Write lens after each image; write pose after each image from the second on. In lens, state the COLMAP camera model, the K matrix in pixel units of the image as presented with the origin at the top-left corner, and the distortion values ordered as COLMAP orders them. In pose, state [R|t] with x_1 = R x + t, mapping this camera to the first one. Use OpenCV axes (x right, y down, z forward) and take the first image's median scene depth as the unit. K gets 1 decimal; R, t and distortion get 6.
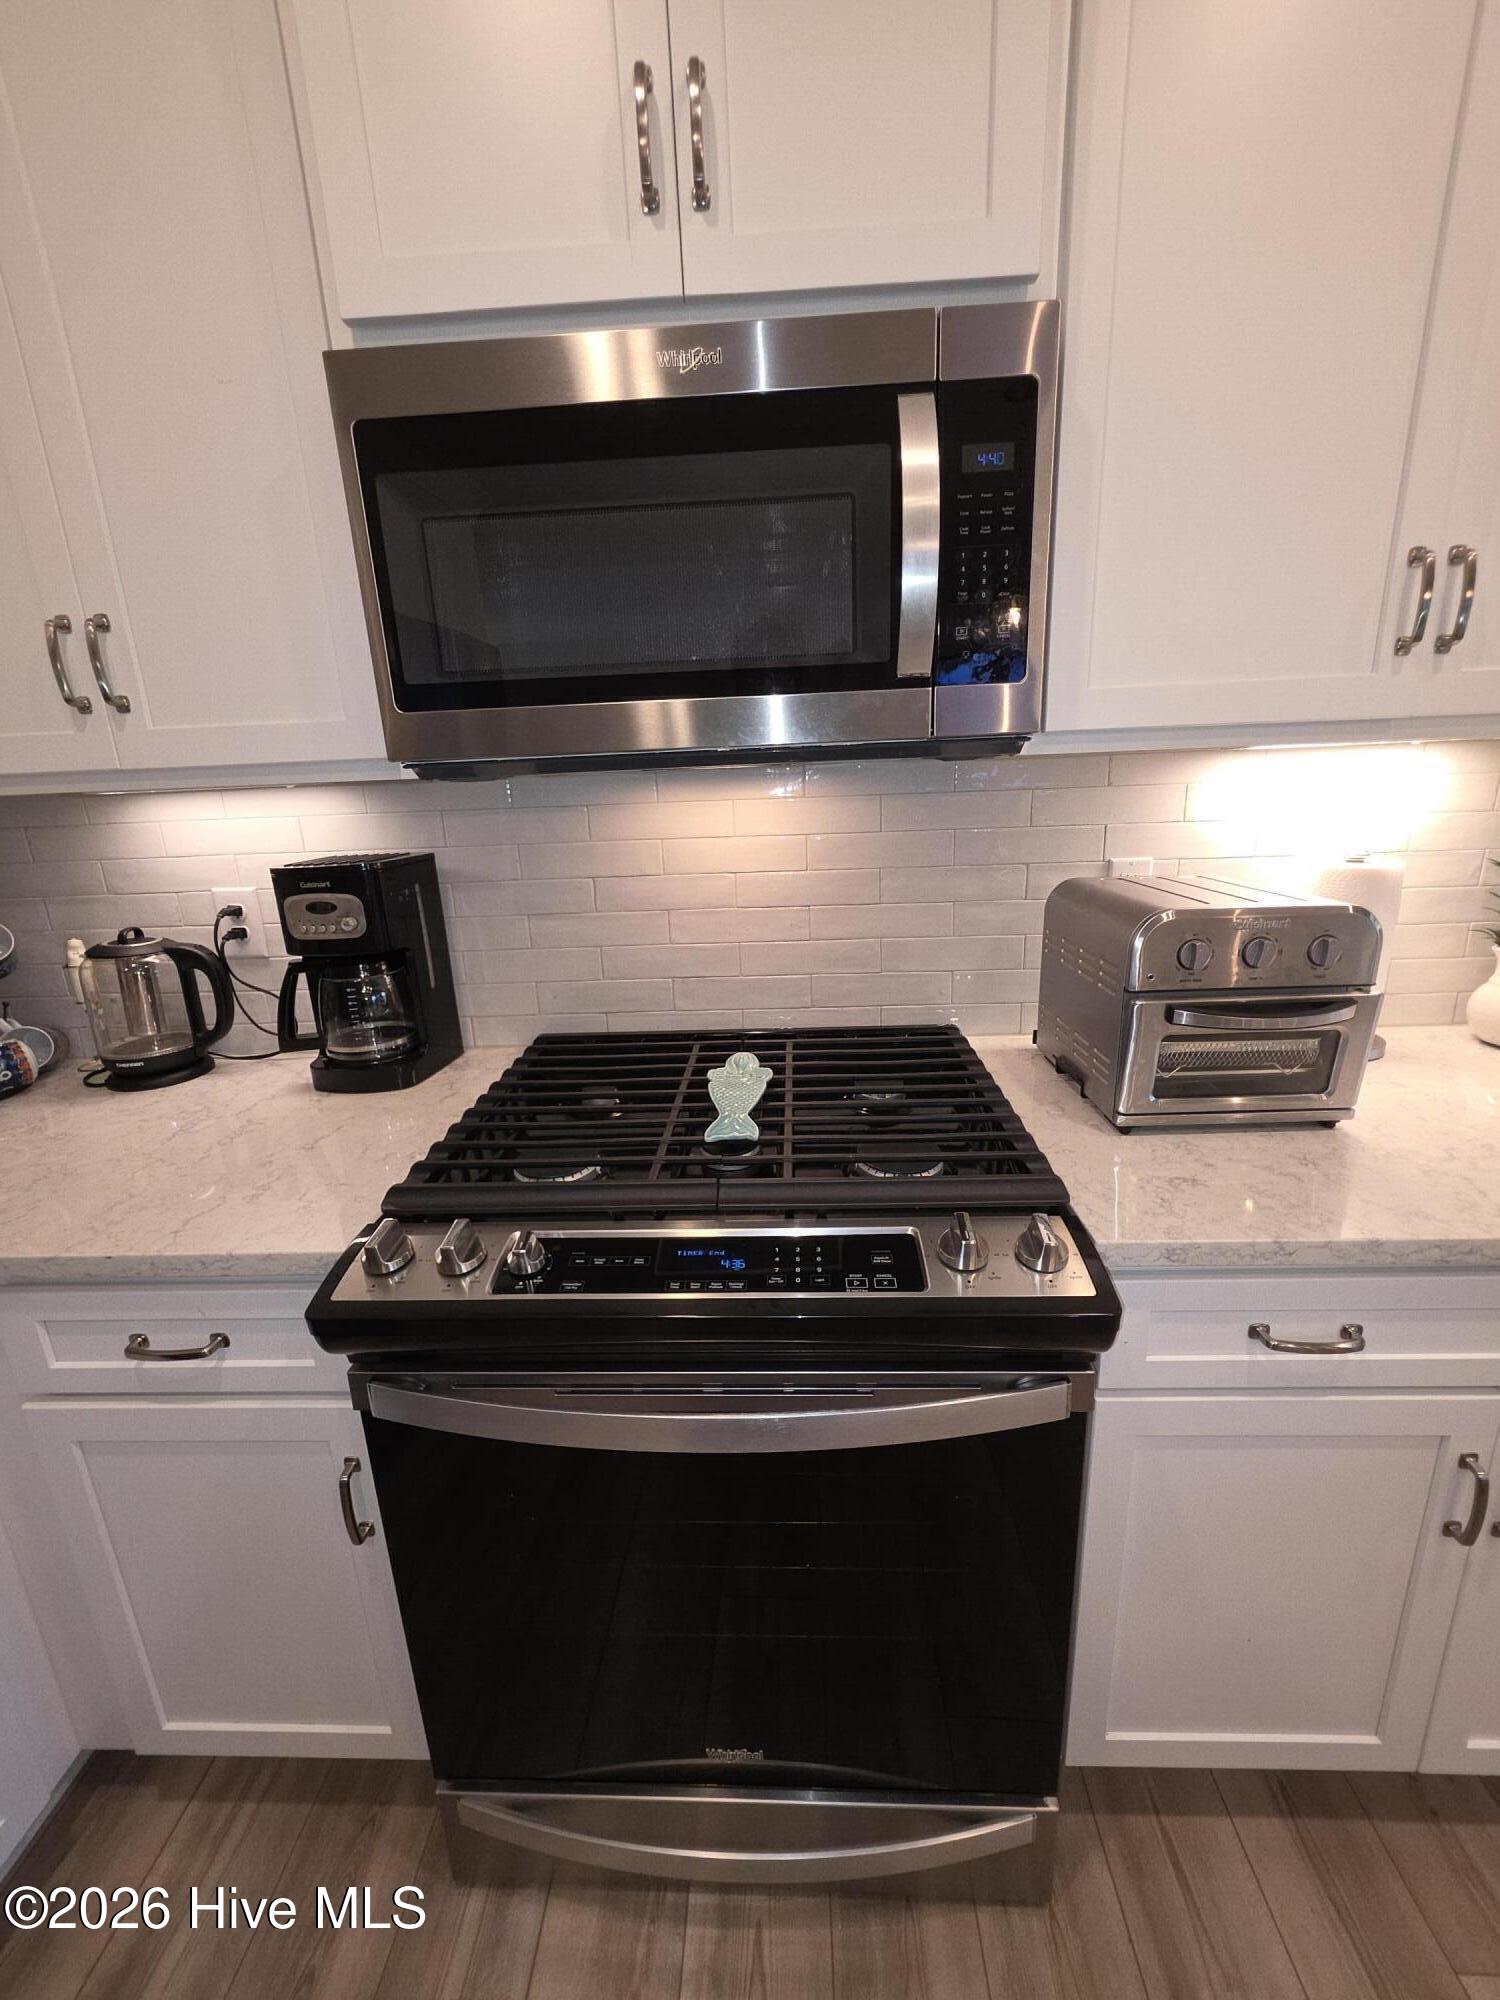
lens RADIAL K [[800.1, 0, 758.6], [0, 800.1, 990.3], [0, 0, 1]] dist [0.002830, 0.000260]
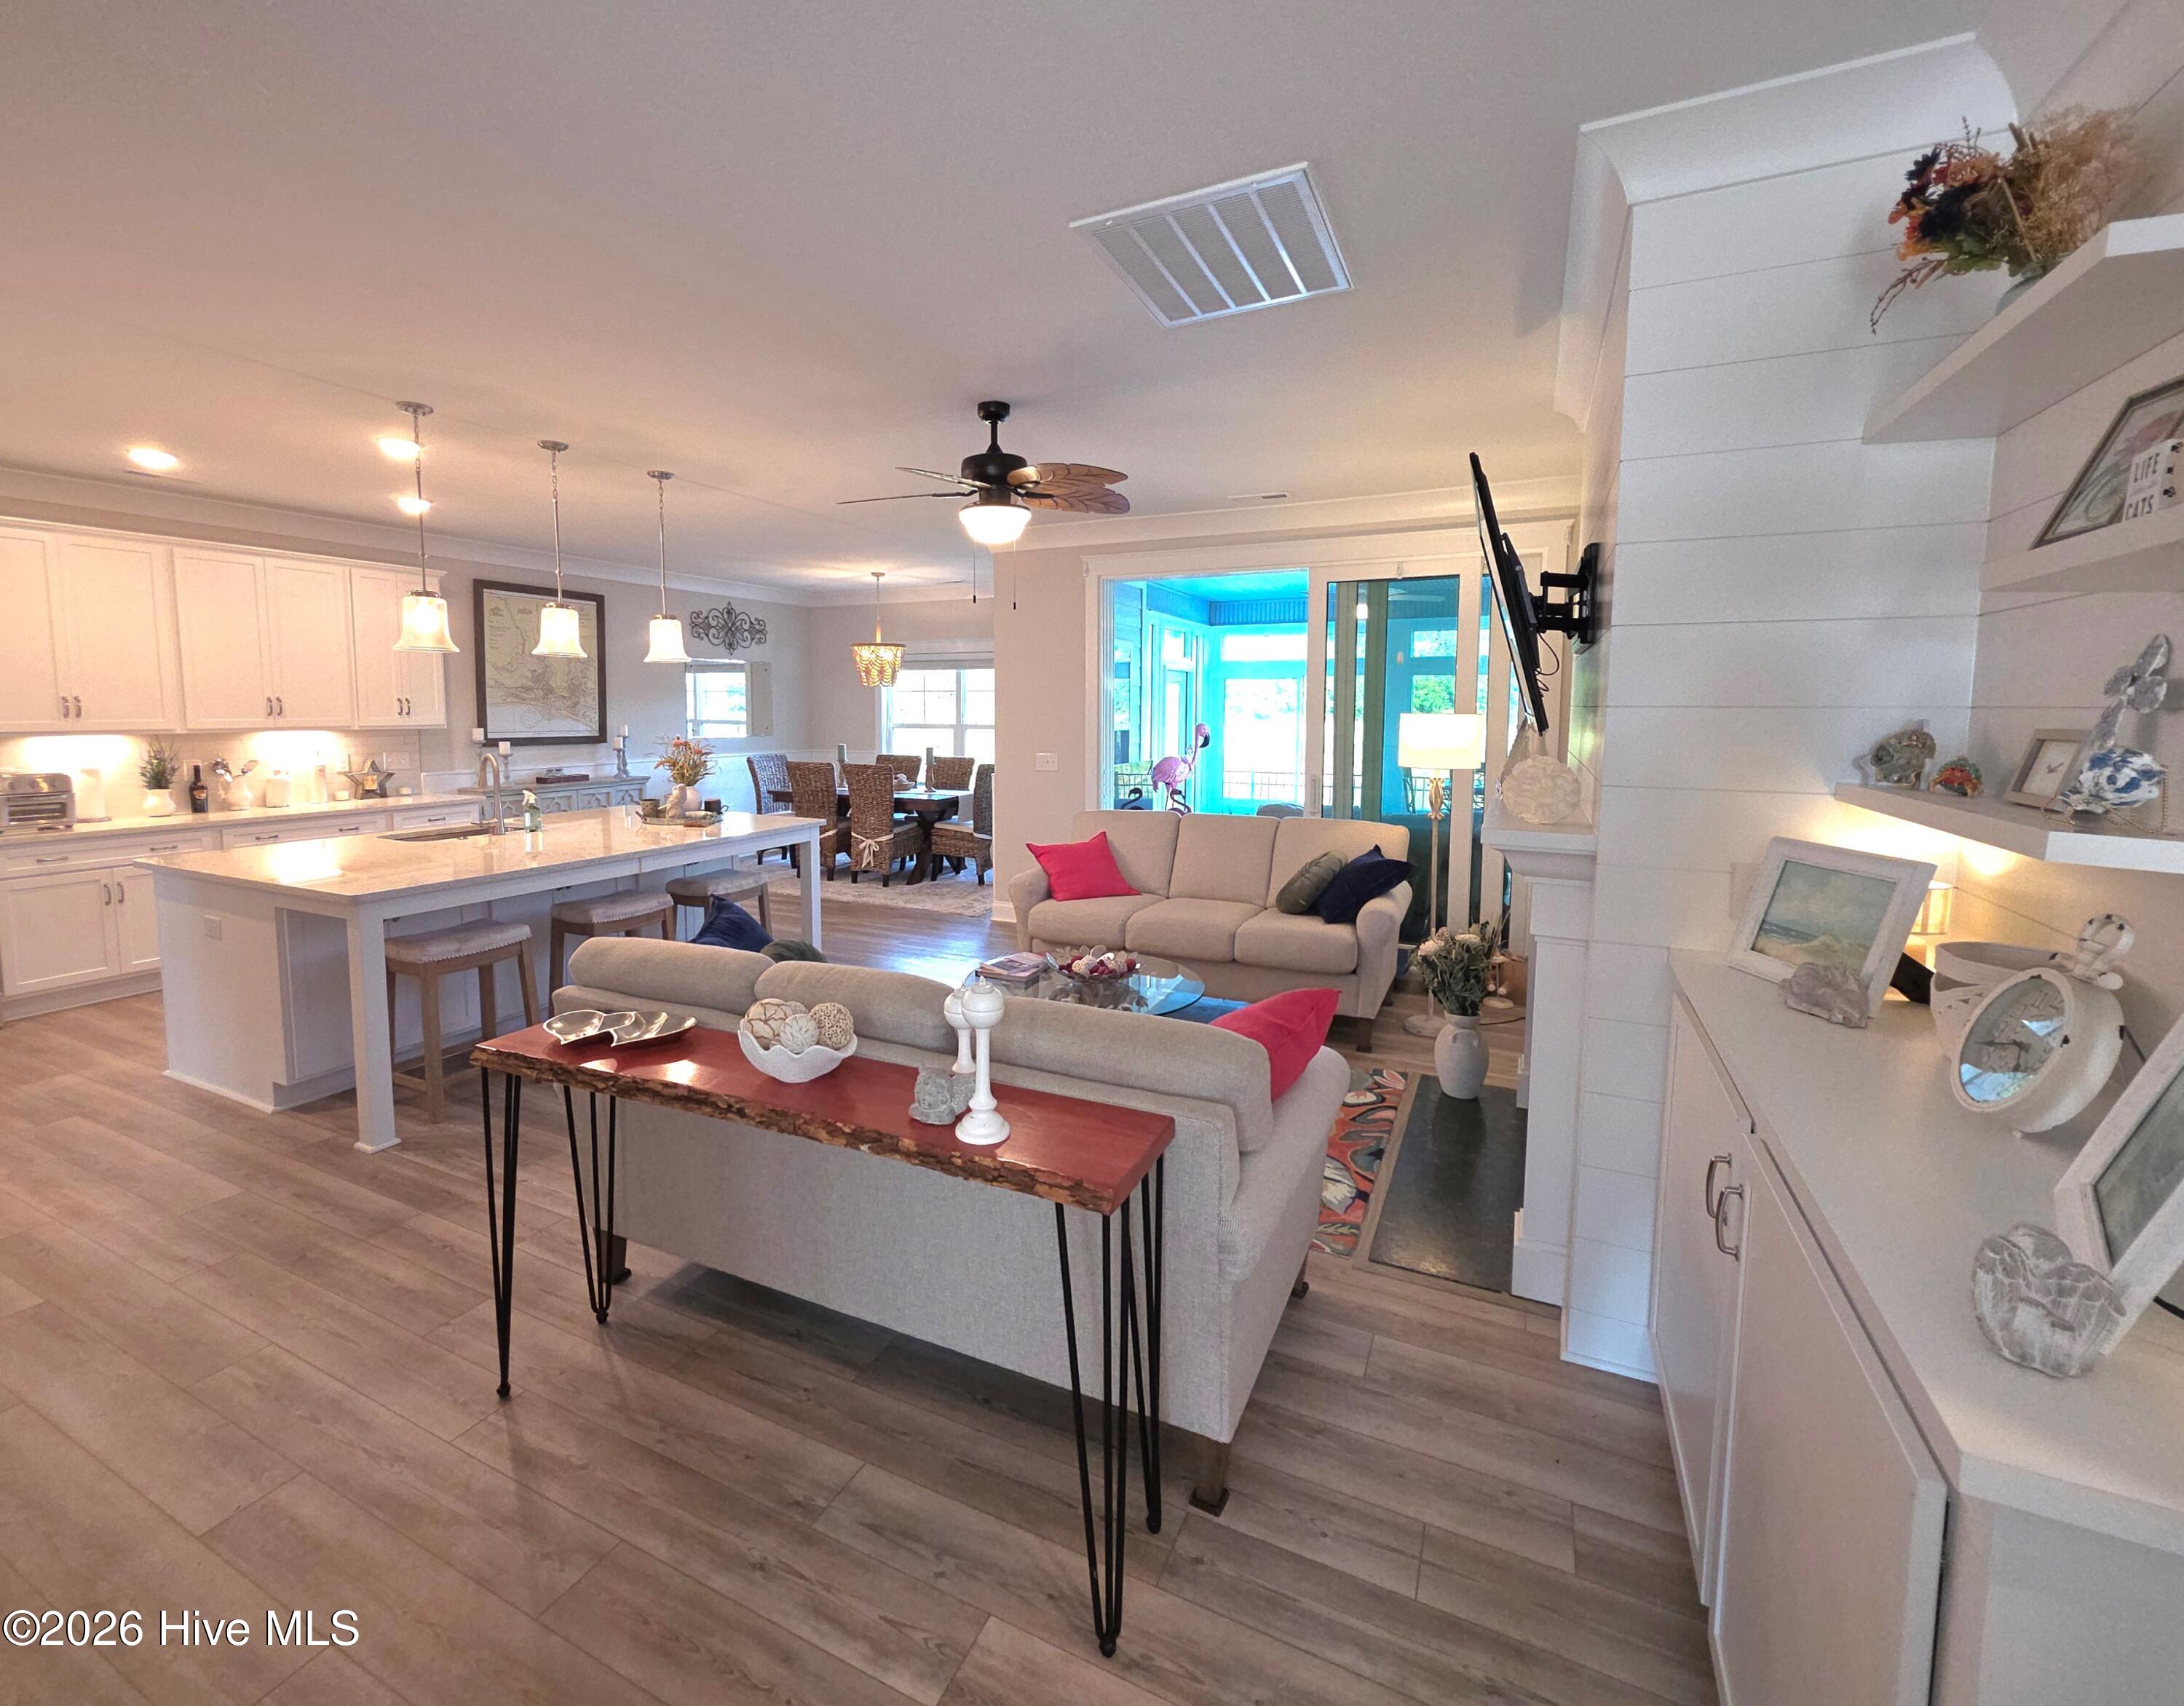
lens RADIAL K [[961.8, 0, 1039.0], [0, 961.8, 802.4], [0, 0, 1]] dist [0.000289, -0.000096]
pose [[0.420447, -0.051423, 0.905859, -1.387180], [0.220755, 0.974189, -0.047159, 1.155597], [-0.880052, 0.219801, 0.420946, -4.597762]]
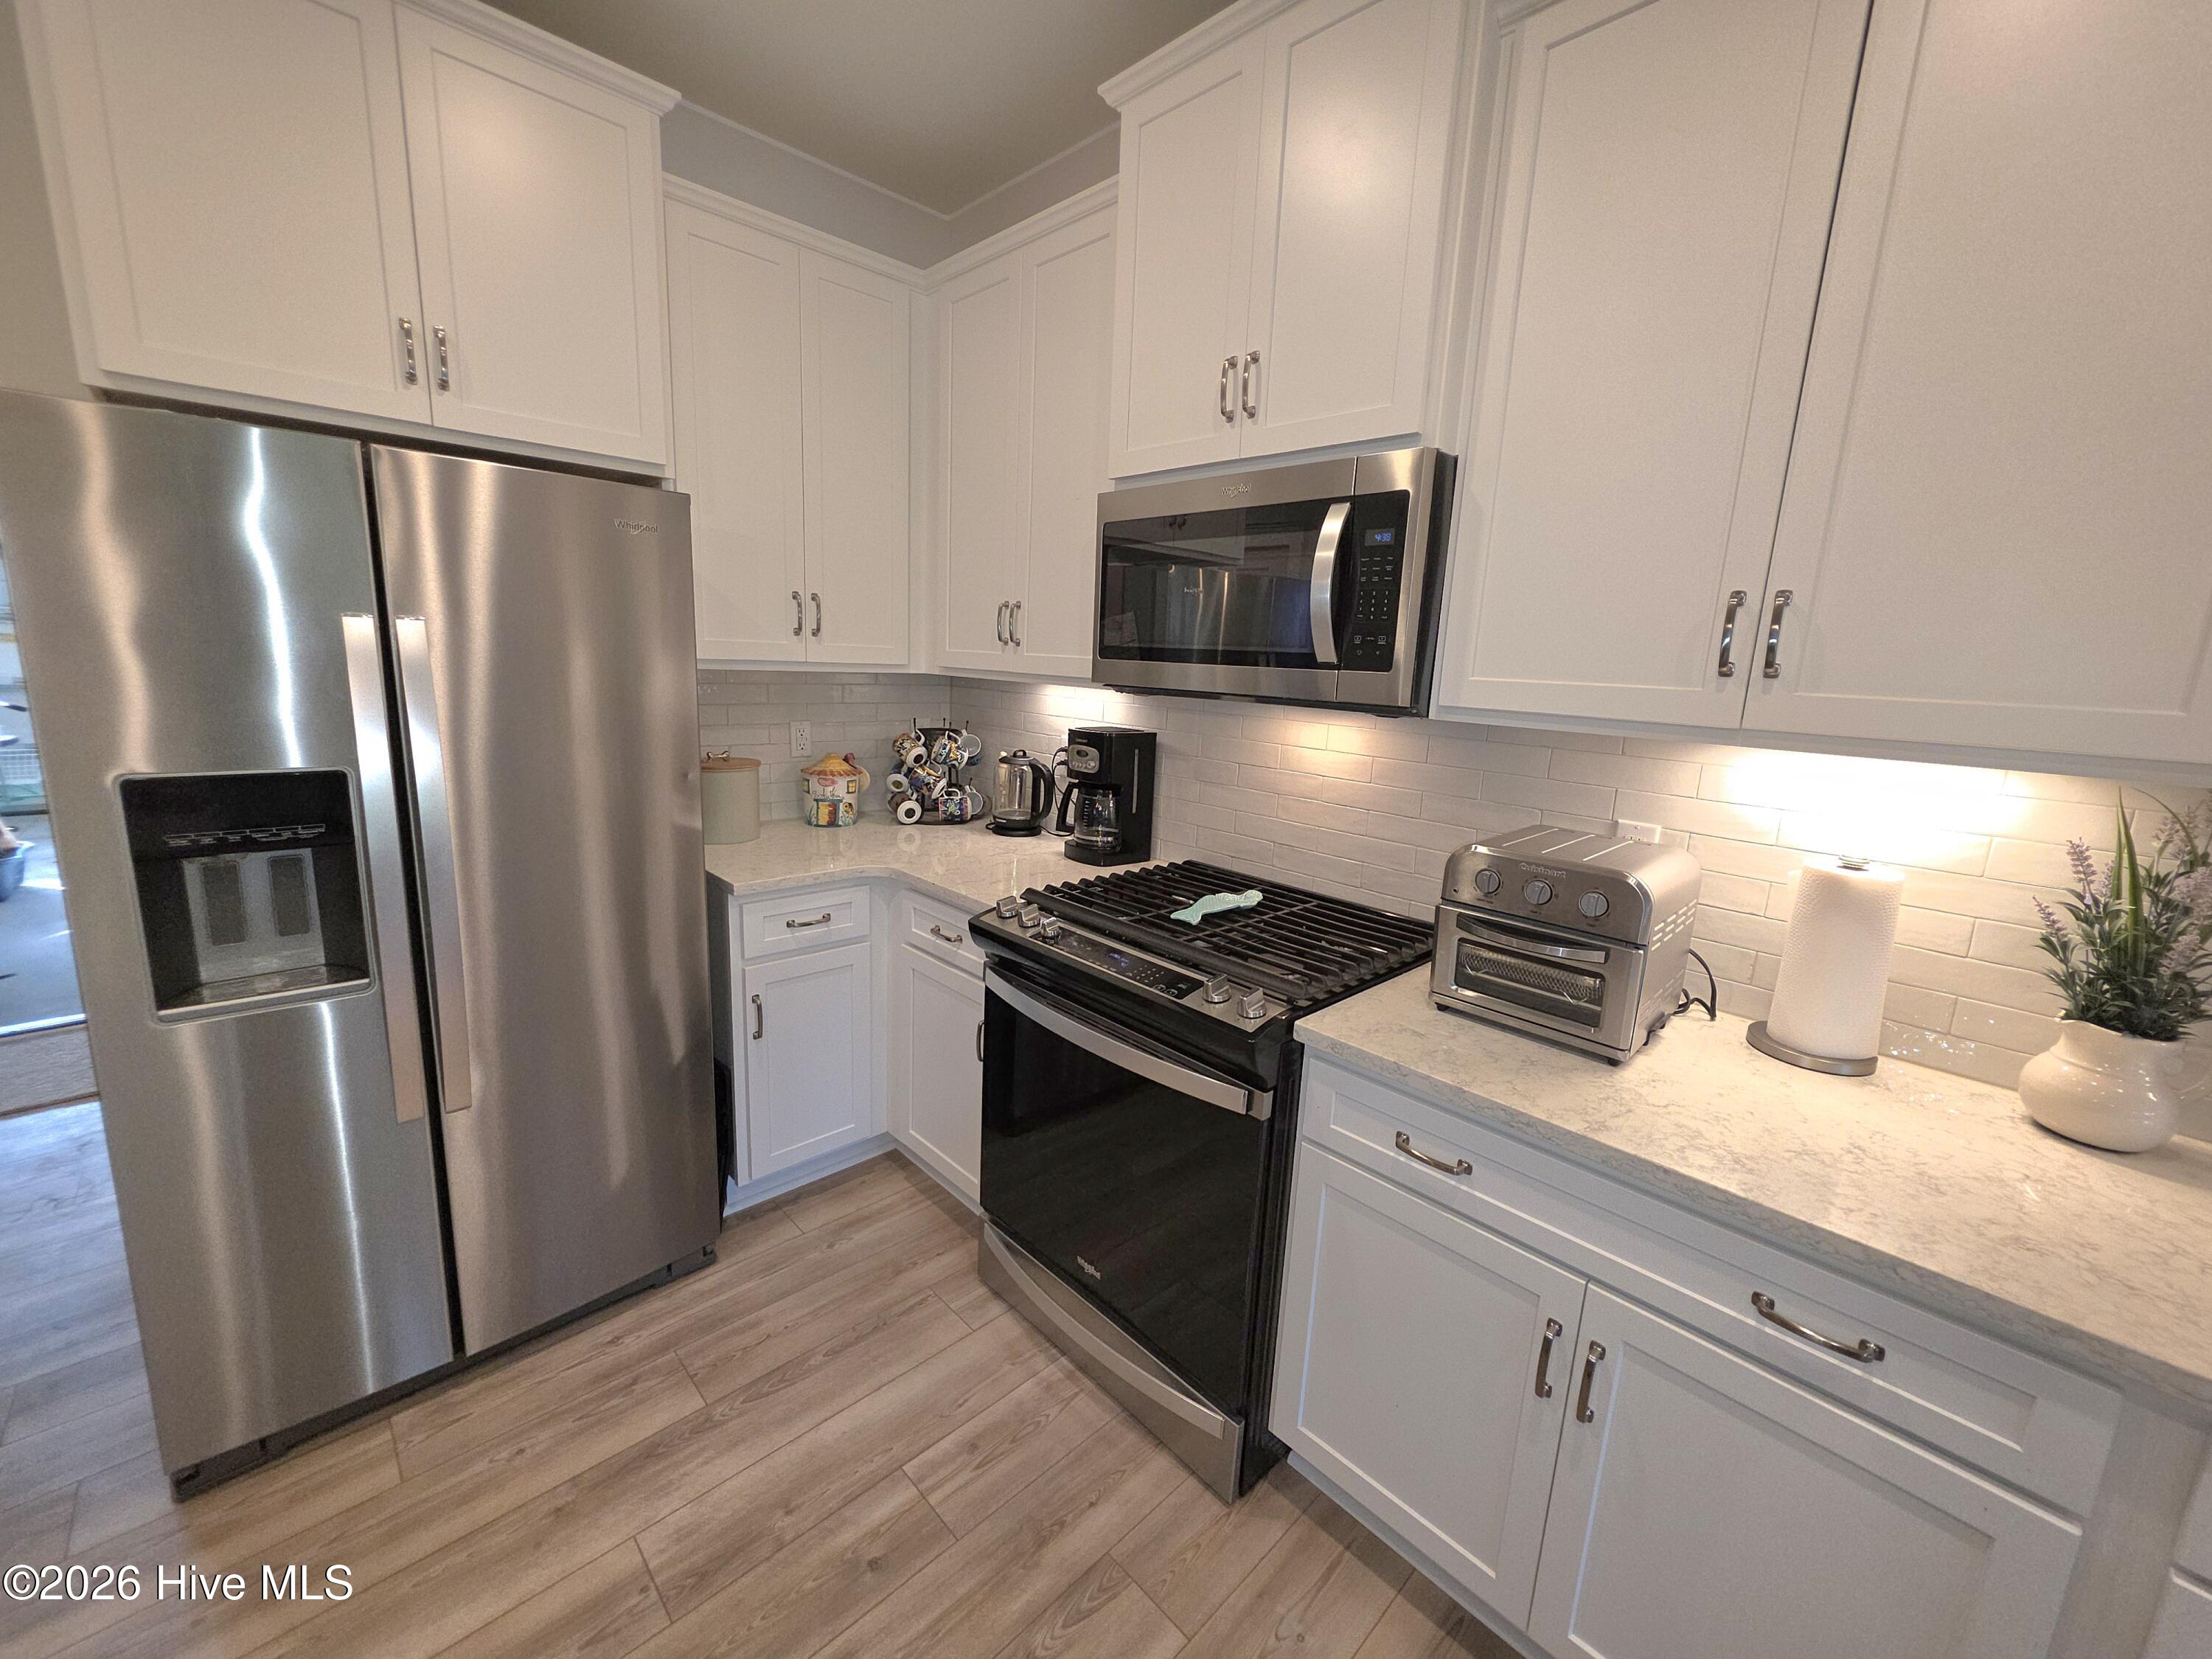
lens RADIAL K [[884.9, 0, 1090.8], [0, 884.9, 818.7], [0, 0, 1]] dist [0.002830, 0.000260]
pose [[0.710442, 0.199244, -0.674962, 0.827788], [-0.252873, 0.967306, 0.019376, -0.005580], [0.656755, 0.156914, 0.737598, -0.418880]]
